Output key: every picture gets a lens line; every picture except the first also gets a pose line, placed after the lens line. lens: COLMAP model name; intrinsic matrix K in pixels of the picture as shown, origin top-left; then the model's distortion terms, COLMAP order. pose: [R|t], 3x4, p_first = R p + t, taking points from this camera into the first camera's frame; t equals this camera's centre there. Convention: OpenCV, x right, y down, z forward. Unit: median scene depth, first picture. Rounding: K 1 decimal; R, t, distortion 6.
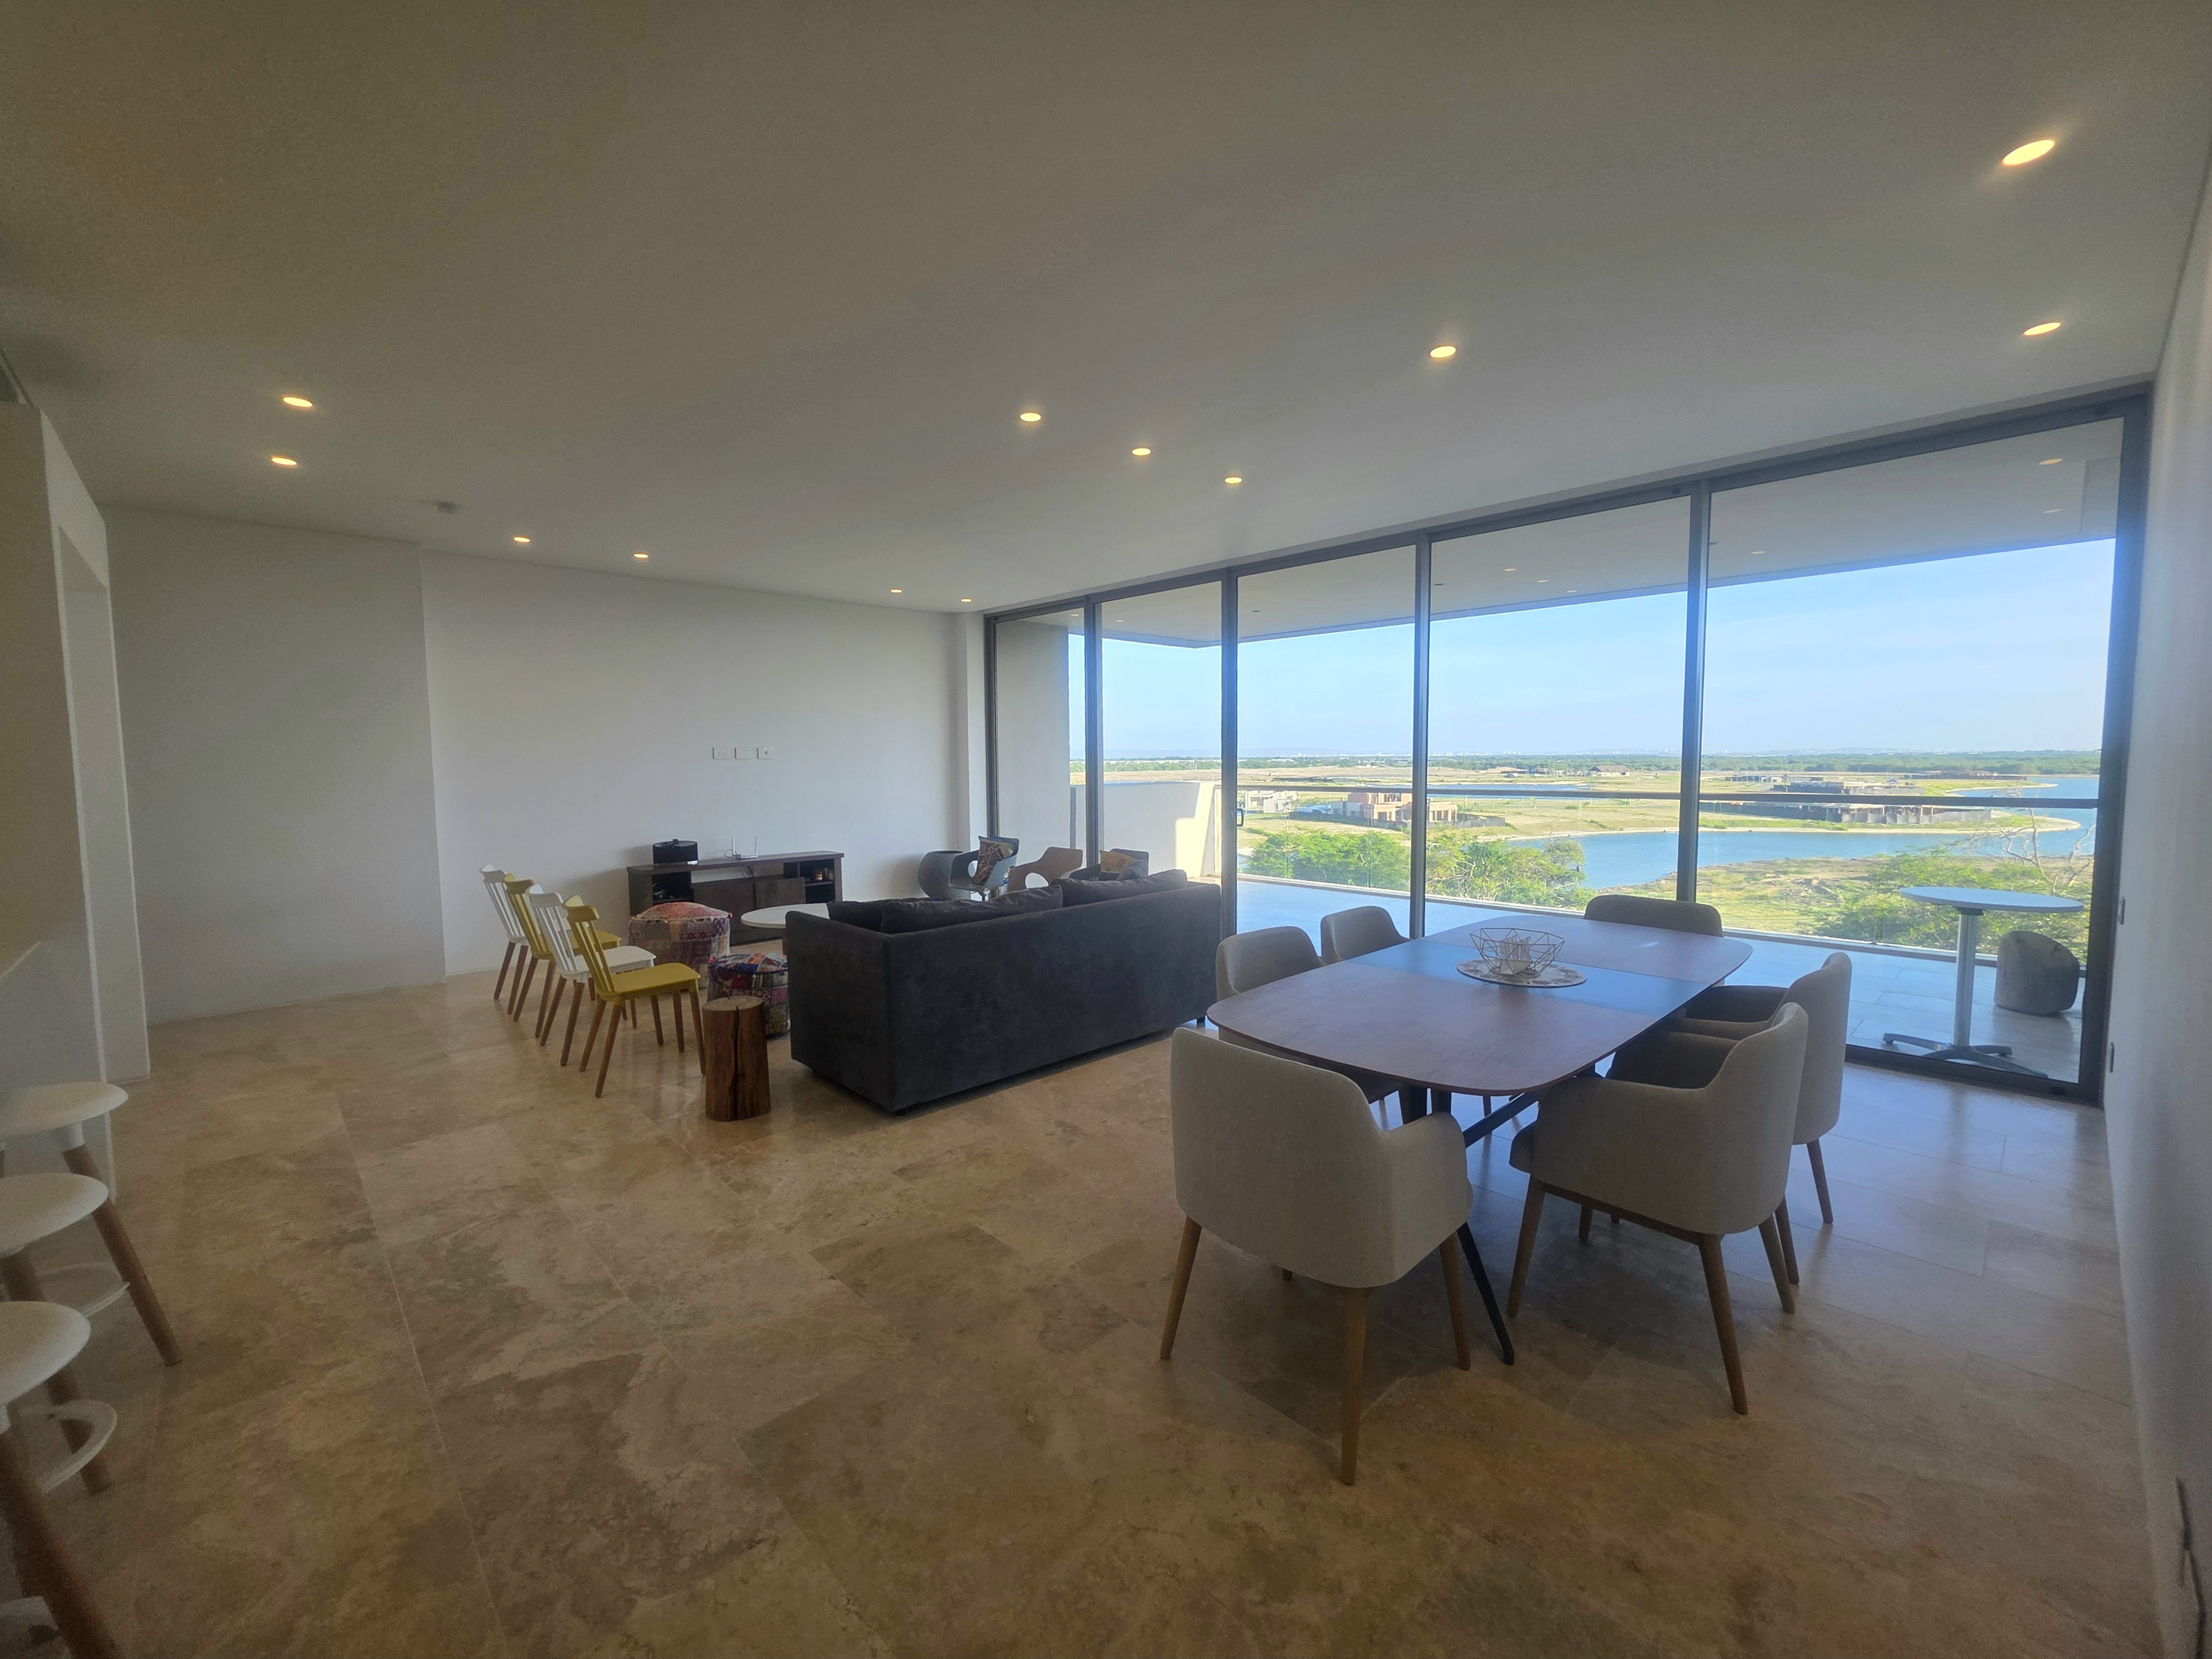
lens RADIAL K [[914.8, 0, 1106.0], [0, 914.8, 829.5], [0, 0, 1]] dist [-0.000537, -0.000201]
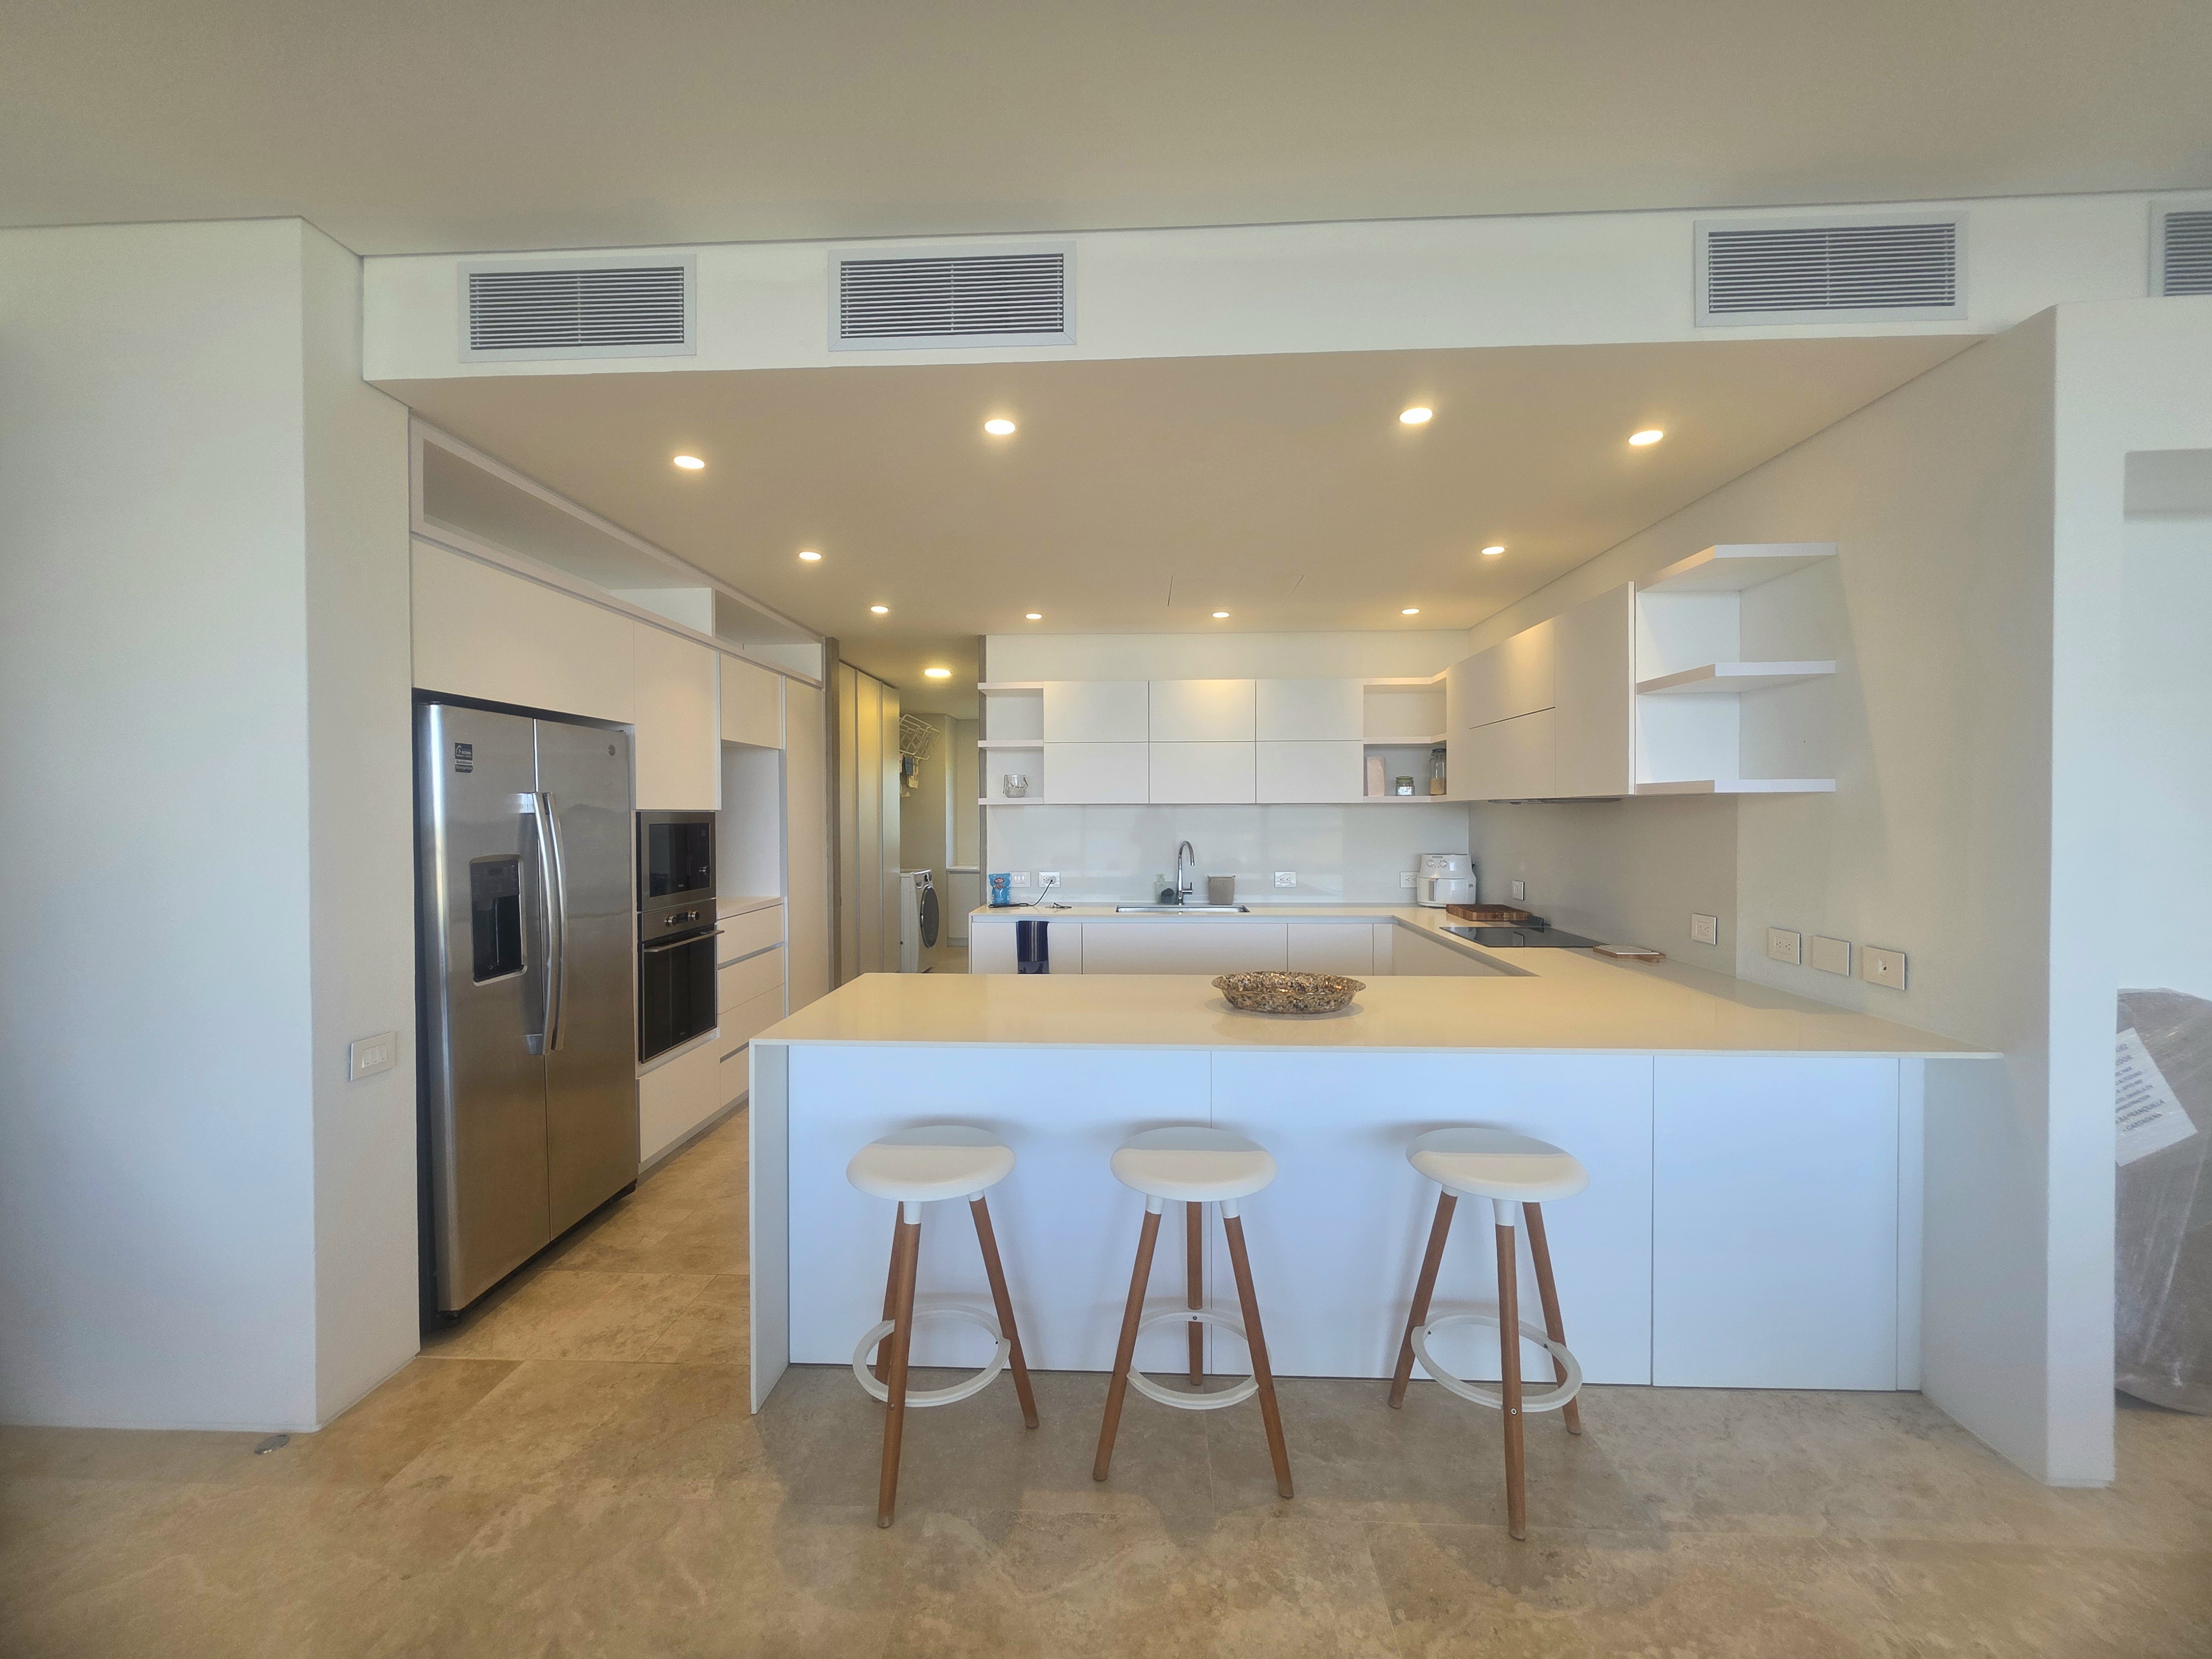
lens RADIAL K [[882.8, 0, 1104.9], [0, 882.8, 824.3], [0, 0, 1]] dist [0.001525, 0.000261]
pose [[-0.720980, 0.017912, -0.692725, -0.181740], [-0.046265, 0.996191, 0.073912, -0.088659], [0.691410, 0.085338, -0.717405, 1.109302]]
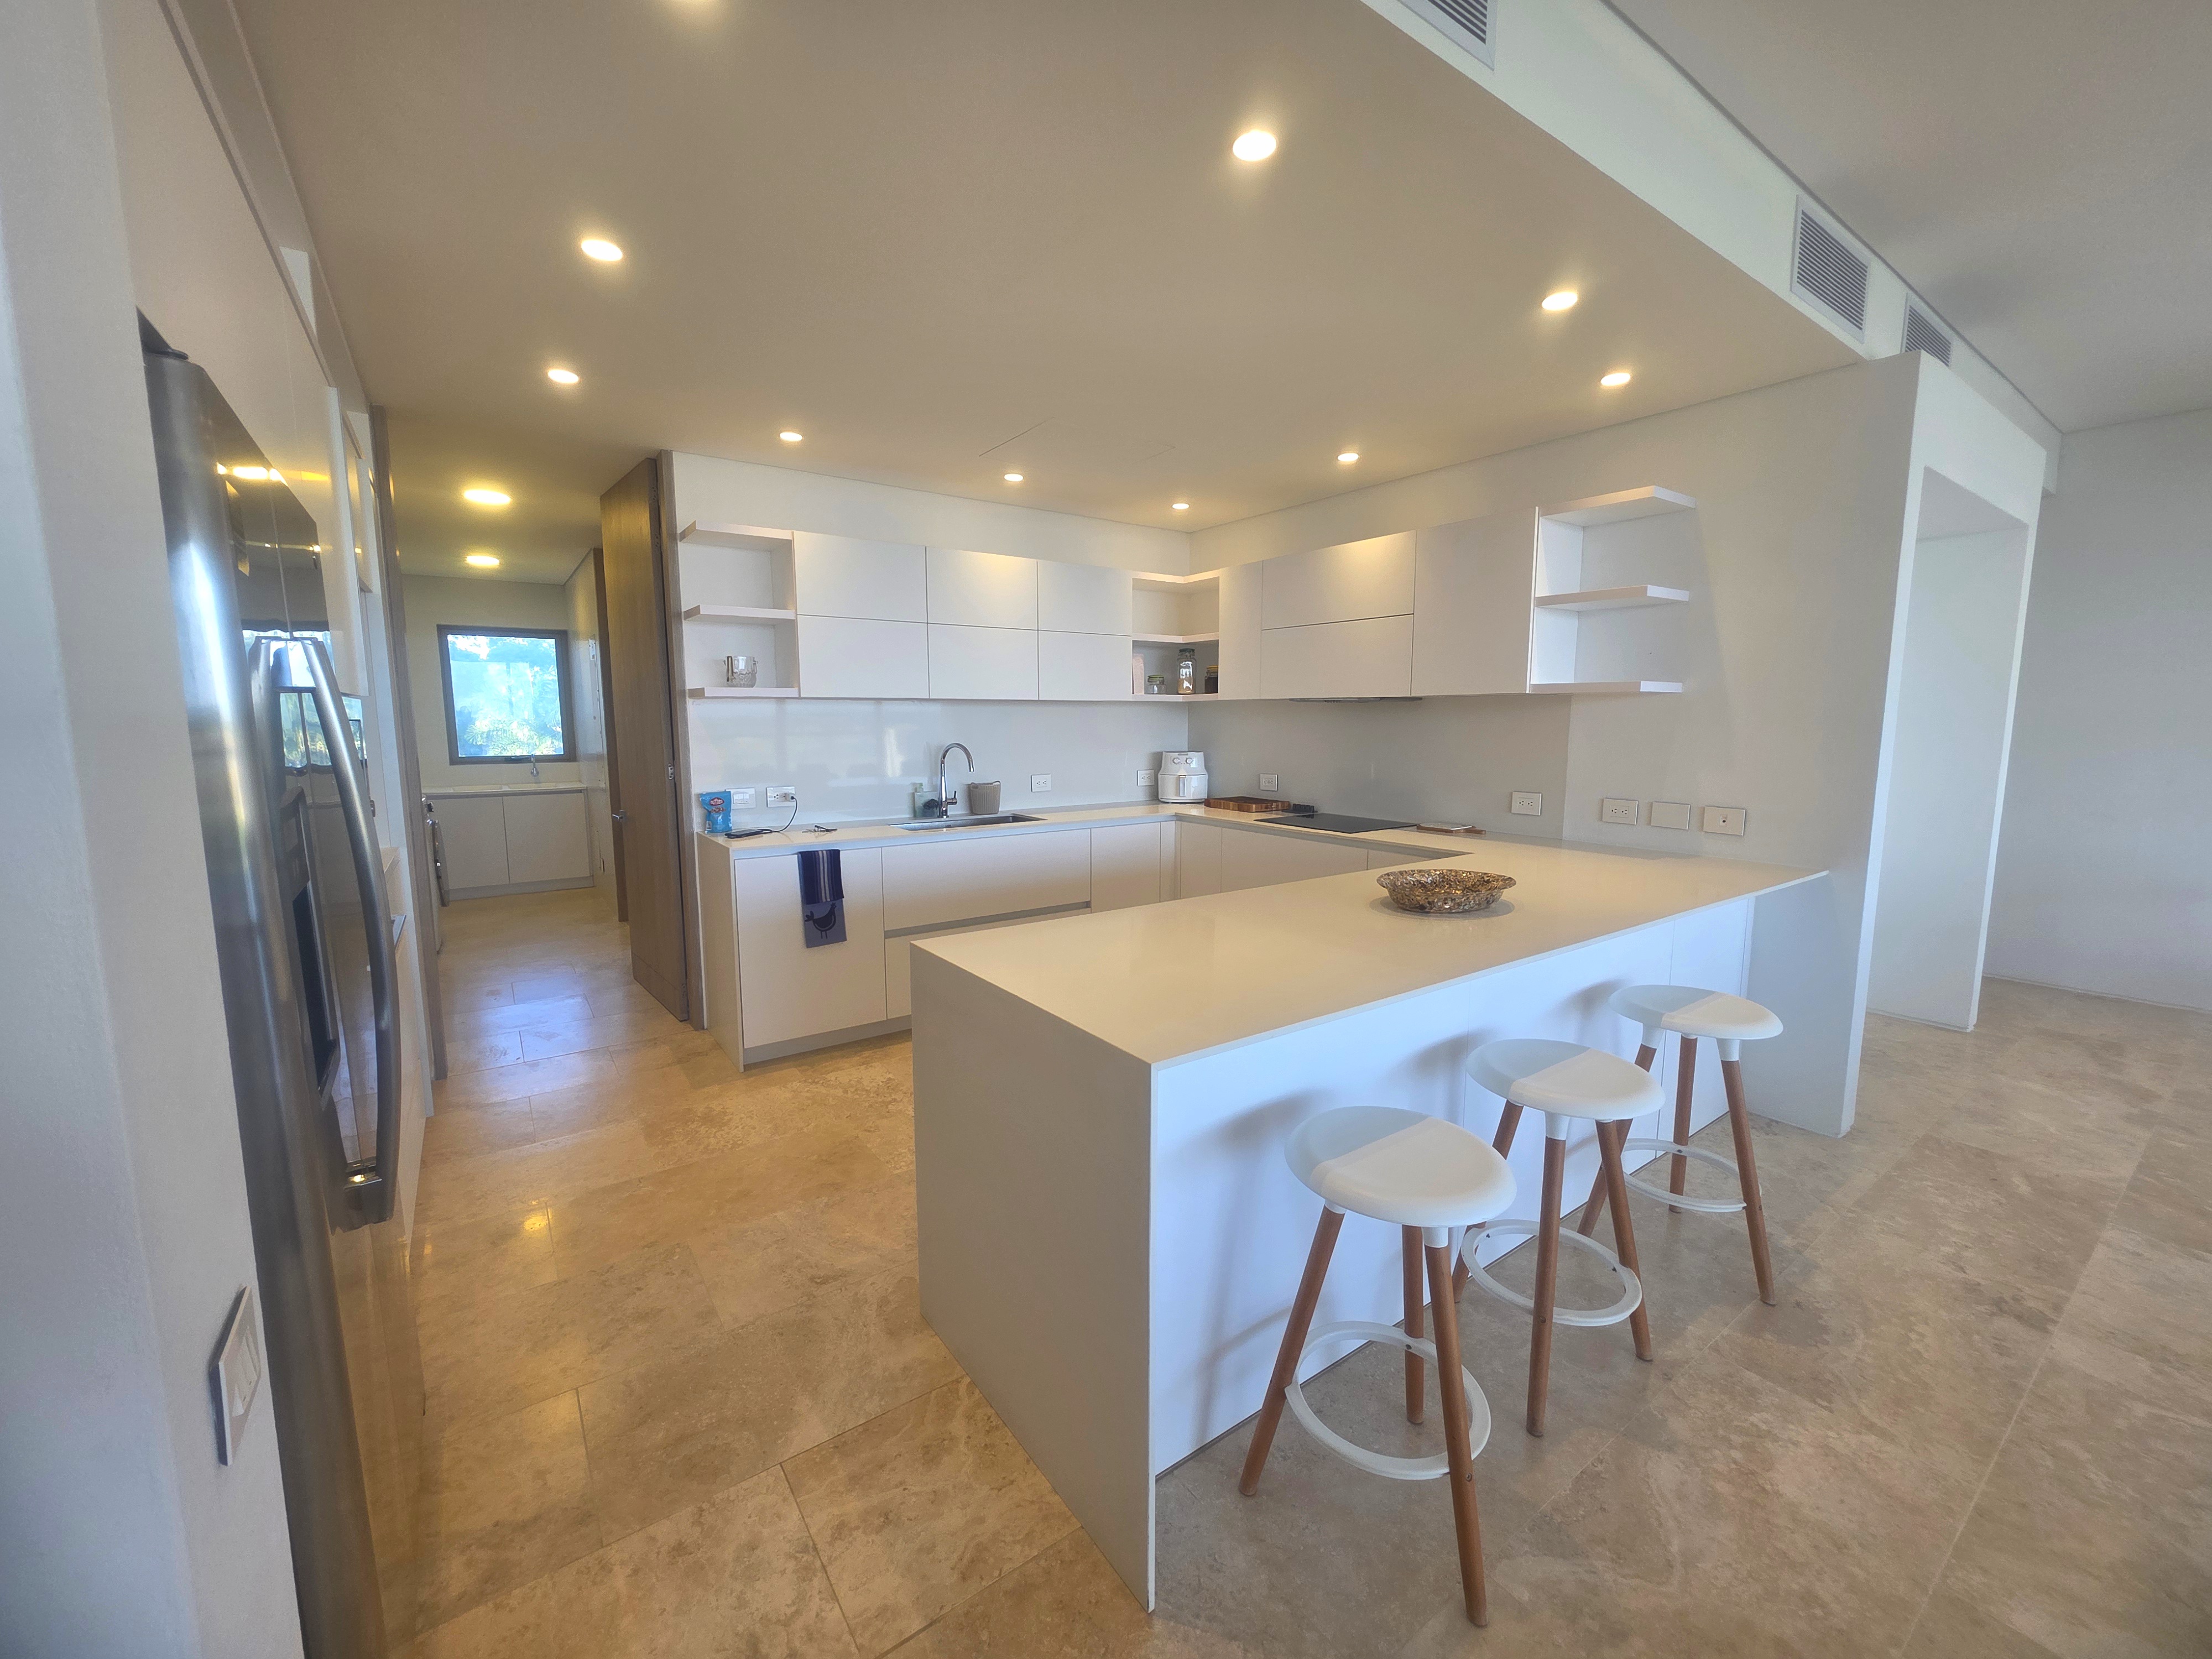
lens RADIAL K [[882.8, 0, 1104.9], [0, 882.8, 824.3], [0, 0, 1]] dist [0.001525, 0.000261]
pose [[-0.140257, 0.126424, -0.982011, -0.024932], [-0.075769, 0.987536, 0.137958, -0.013640], [0.987212, 0.093756, -0.128930, 0.313679]]
